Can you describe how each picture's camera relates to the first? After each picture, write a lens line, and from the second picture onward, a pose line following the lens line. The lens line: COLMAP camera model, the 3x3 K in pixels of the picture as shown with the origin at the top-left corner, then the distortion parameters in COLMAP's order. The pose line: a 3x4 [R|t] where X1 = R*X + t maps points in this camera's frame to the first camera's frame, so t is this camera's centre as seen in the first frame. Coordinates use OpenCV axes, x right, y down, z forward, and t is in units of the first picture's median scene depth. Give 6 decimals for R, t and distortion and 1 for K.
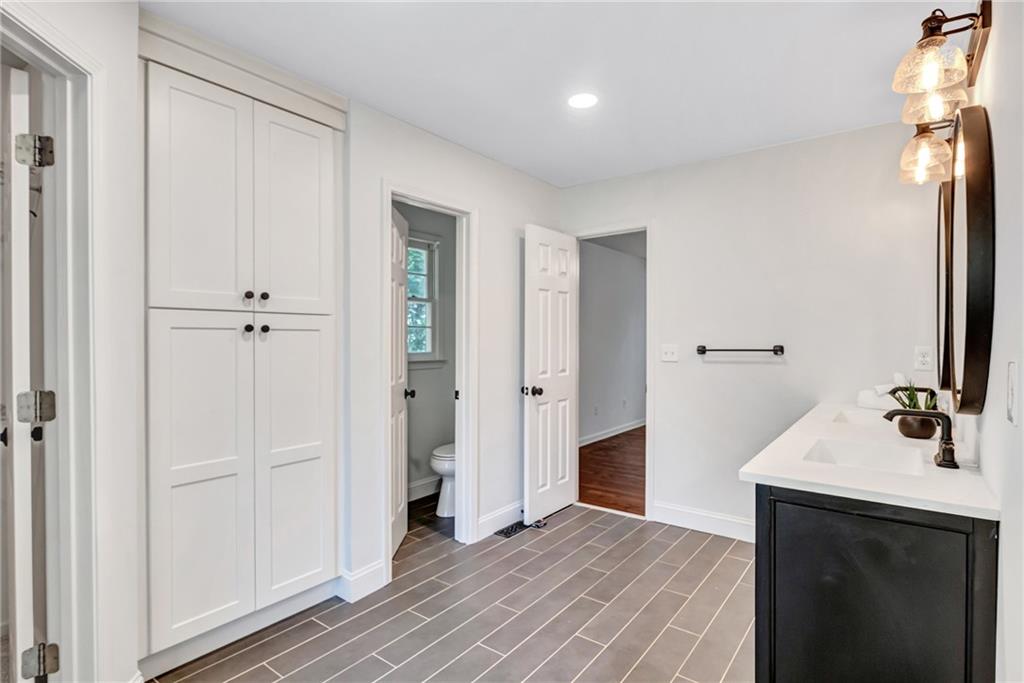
lens RADIAL K [[516.3, 0, 509.6], [0, 516.3, 342.3], [0, 0, 1]] dist [-0.014234, 0.001941]
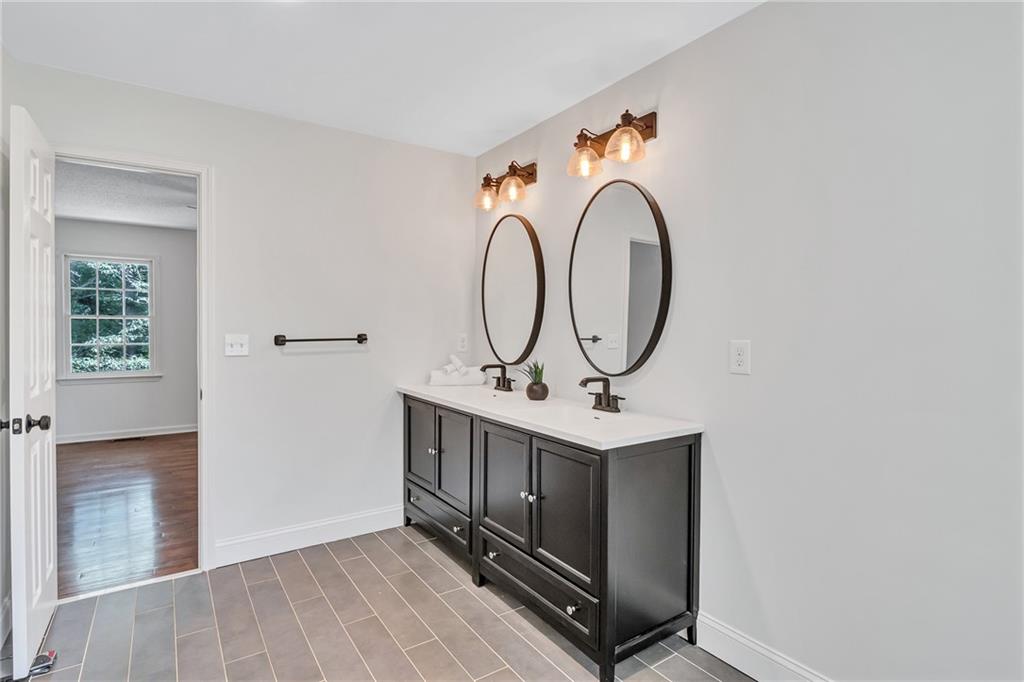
lens RADIAL K [[516.3, 0, 513.0], [0, 516.3, 335.2], [0, 0, 1]] dist [-0.014234, 0.001941]
pose [[0.294599, -0.013850, 0.955520, -0.353513], [0.002411, 0.999903, 0.013750, -0.004628], [-0.955618, -0.001747, 0.294604, 0.415059]]
